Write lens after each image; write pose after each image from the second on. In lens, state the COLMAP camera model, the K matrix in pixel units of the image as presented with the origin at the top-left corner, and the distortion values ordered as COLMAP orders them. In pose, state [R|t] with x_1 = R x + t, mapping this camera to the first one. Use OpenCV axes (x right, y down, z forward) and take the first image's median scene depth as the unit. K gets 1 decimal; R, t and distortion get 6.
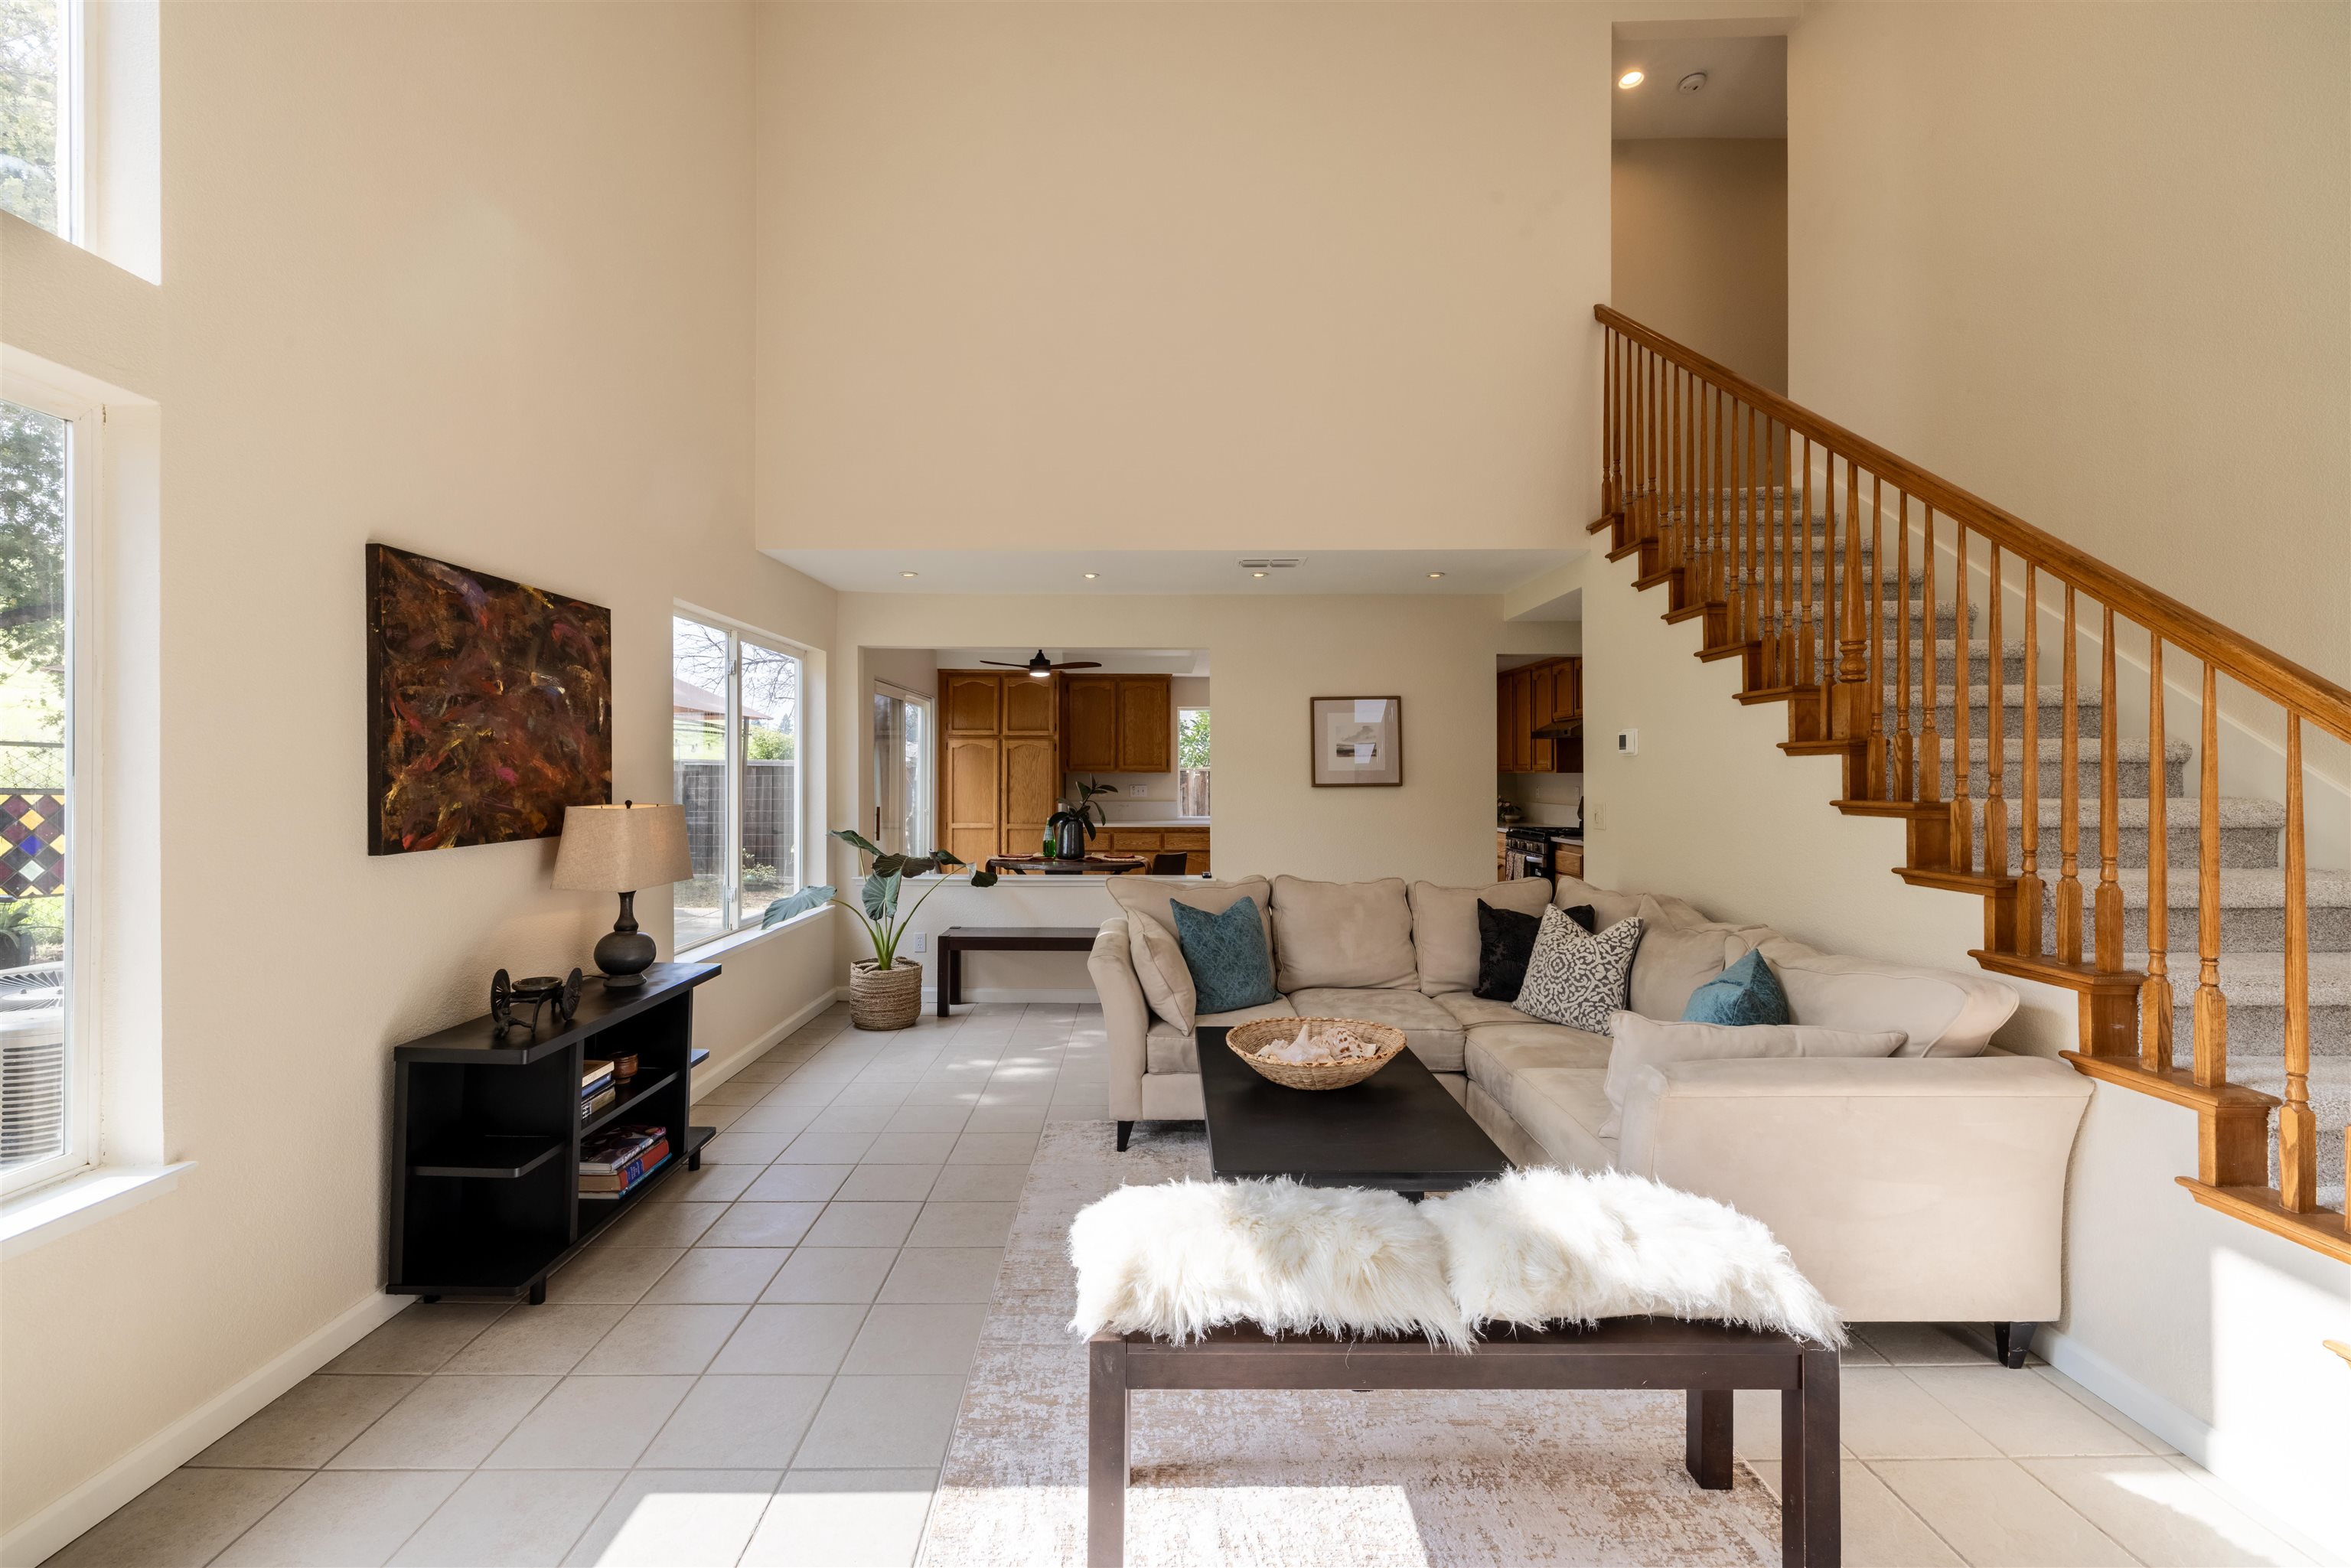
lens RADIAL K [[987.9, 0, 1157.9], [0, 987.9, 773.8], [0, 0, 1]] dist [0.006978, 0.000850]
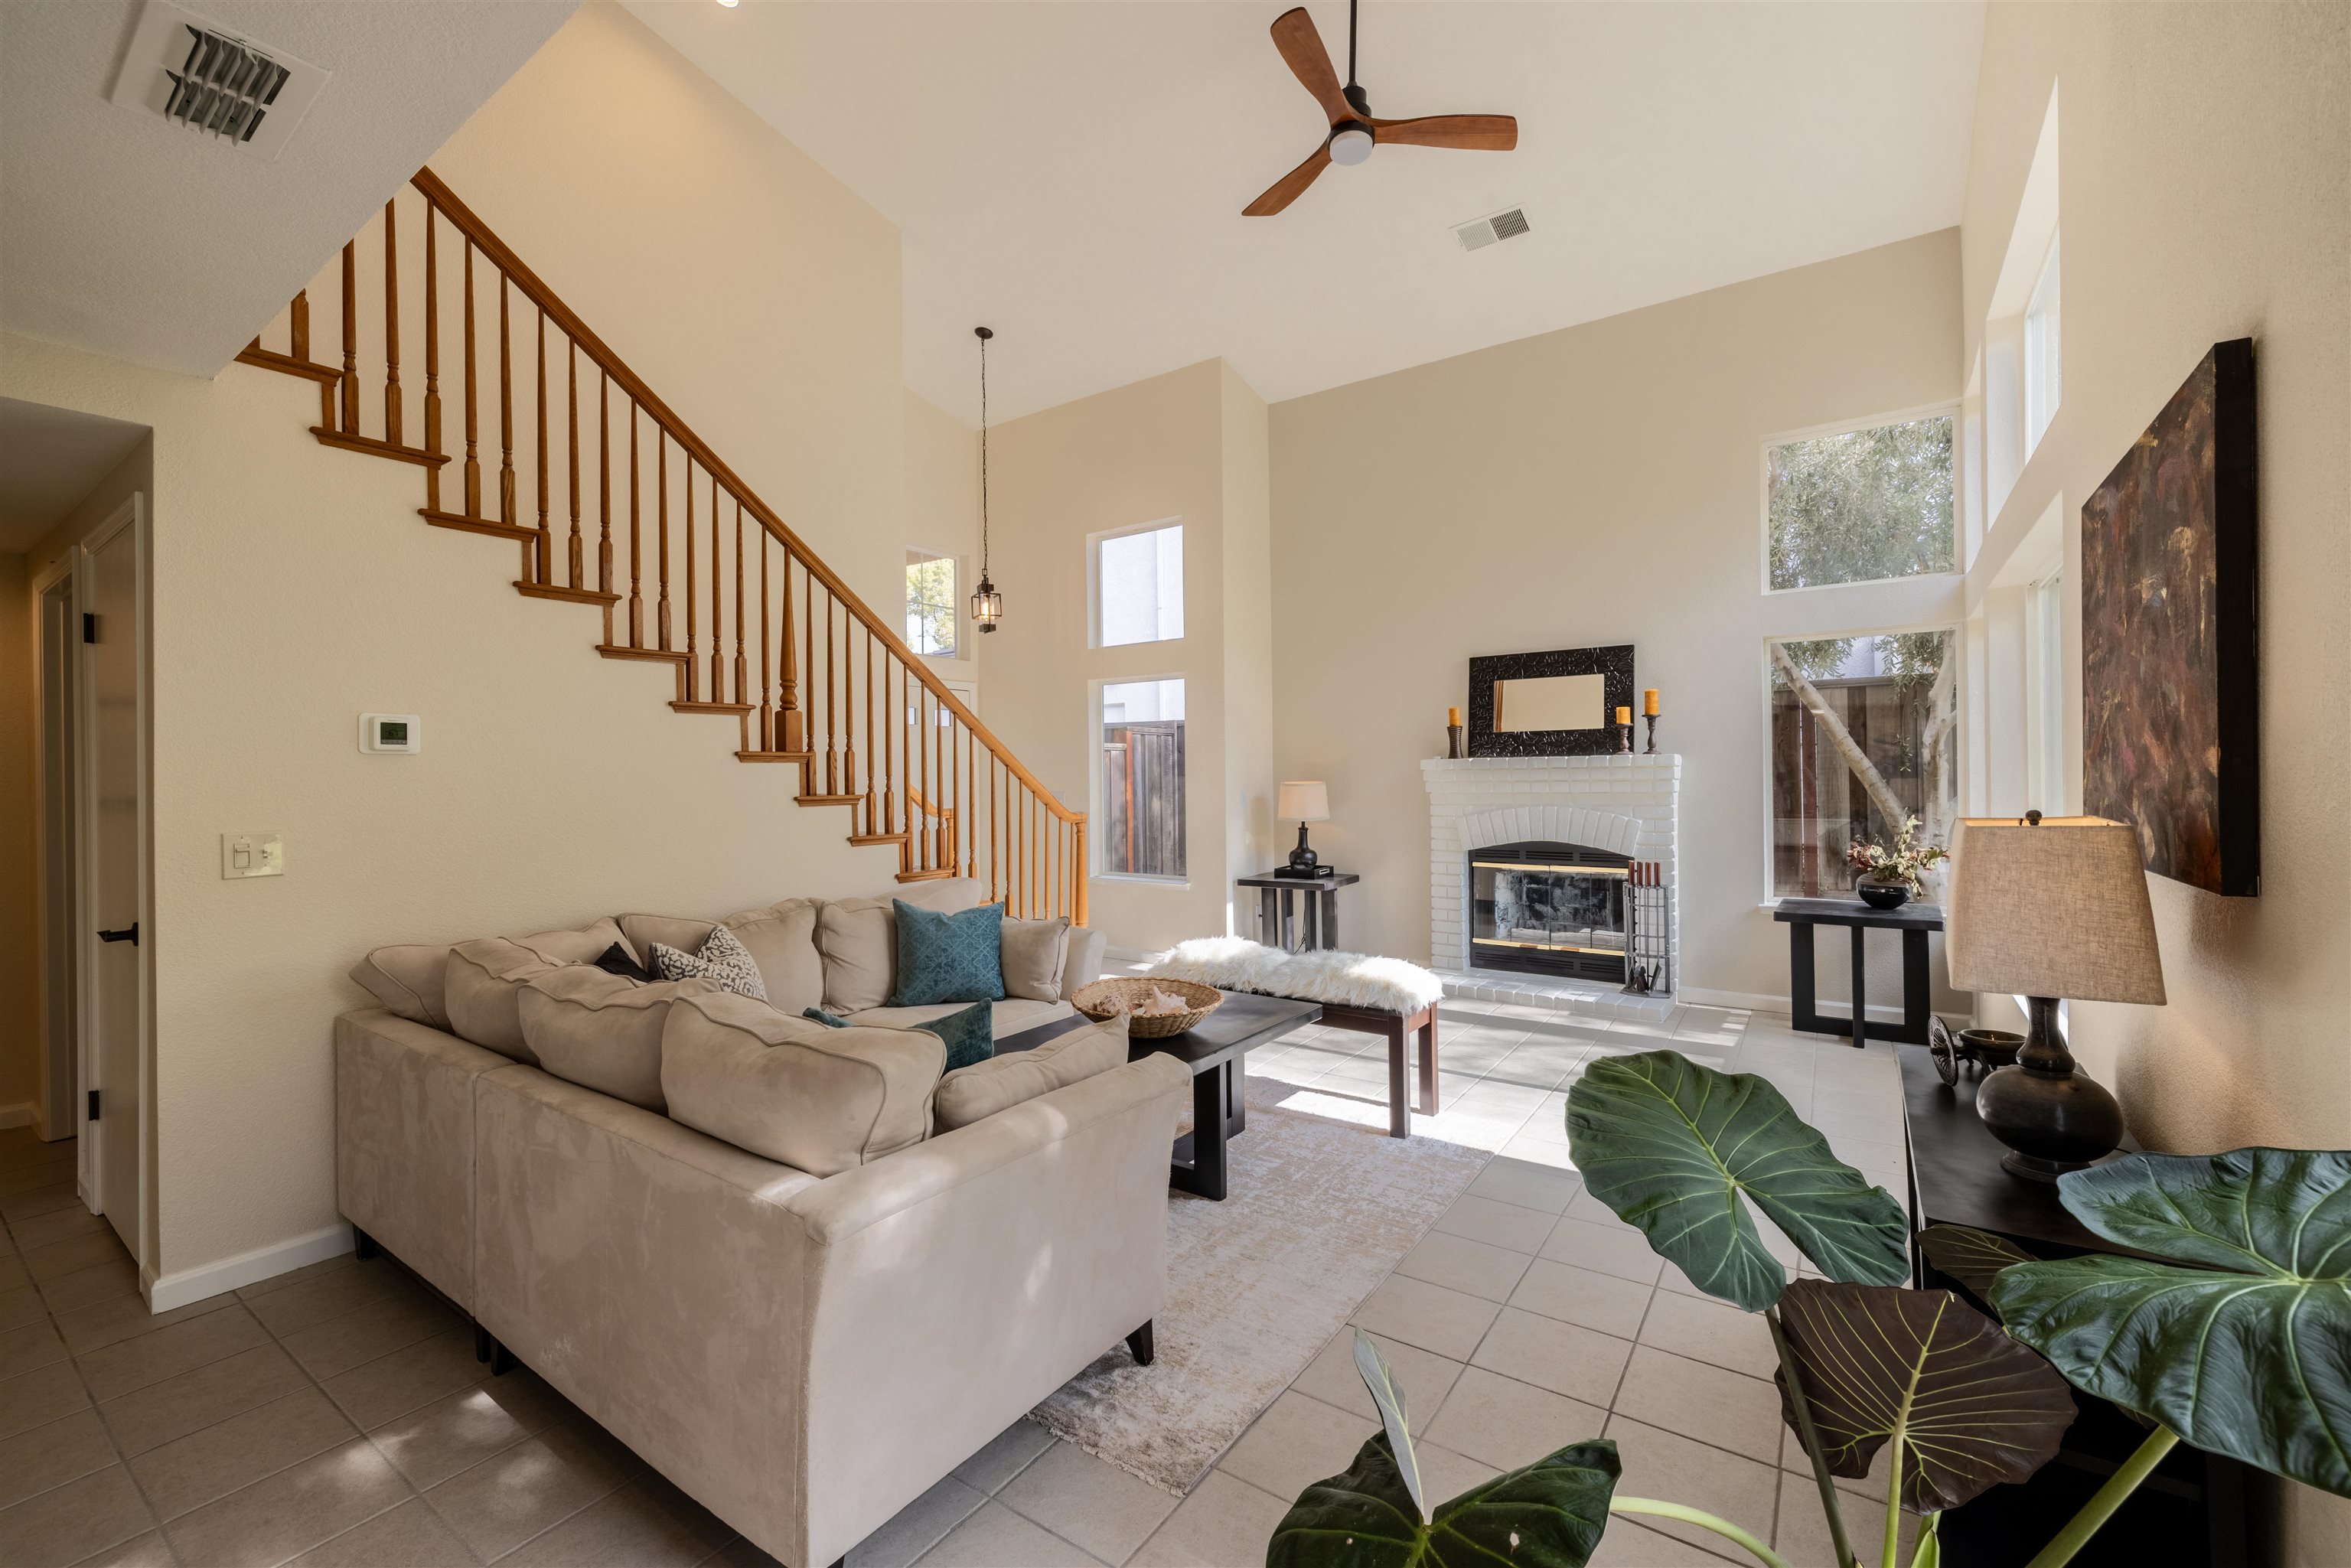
lens RADIAL K [[987.9, 0, 1159.5], [0, 987.9, 776.1], [0, 0, 1]] dist [0.006978, 0.000850]
pose [[-0.818345, 0.010970, 0.574623, -0.458953], [0.012607, 0.999920, -0.001135, 0.003633], [-0.574589, 0.006315, -0.818418, 1.686262]]
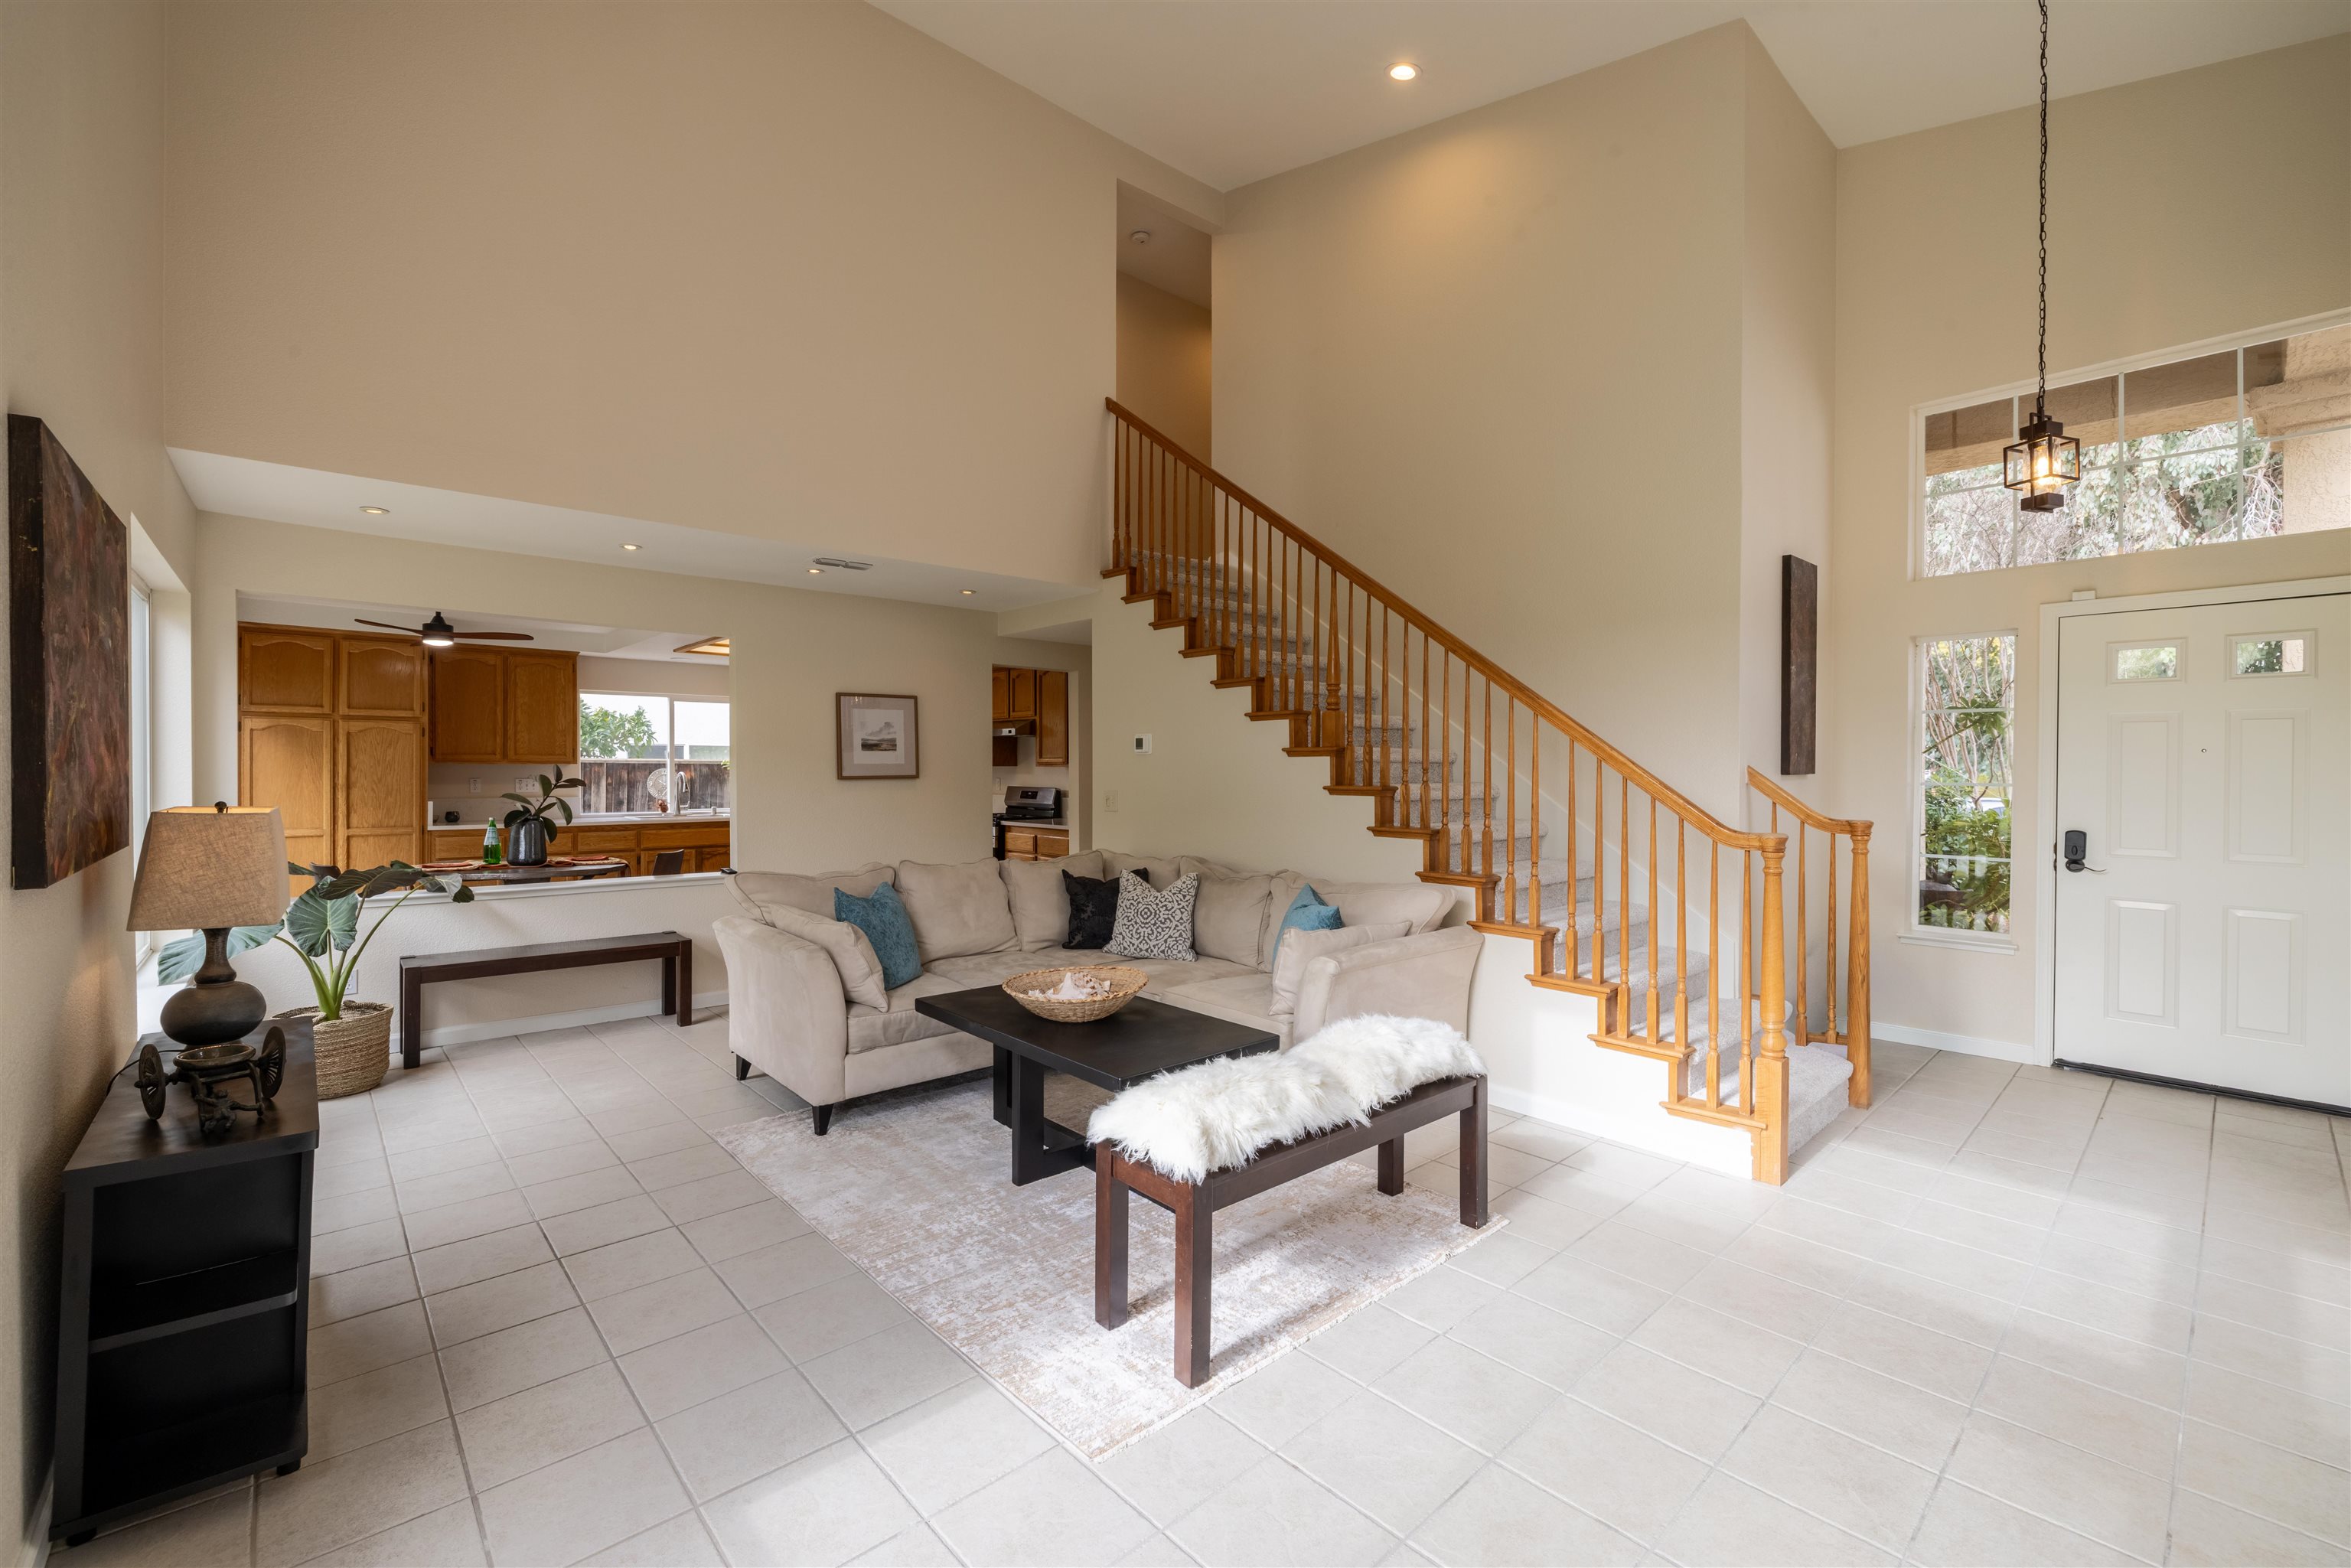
lens RADIAL K [[987.9, 0, 1151.2], [0, 987.9, 773.5], [0, 0, 1]] dist [0.006978, 0.000850]
pose [[0.759649, -0.001282, 0.650332, -0.490380], [-0.004184, 0.999968, 0.006858, -0.002274], [-0.650320, -0.007931, 0.759619, 0.001129]]
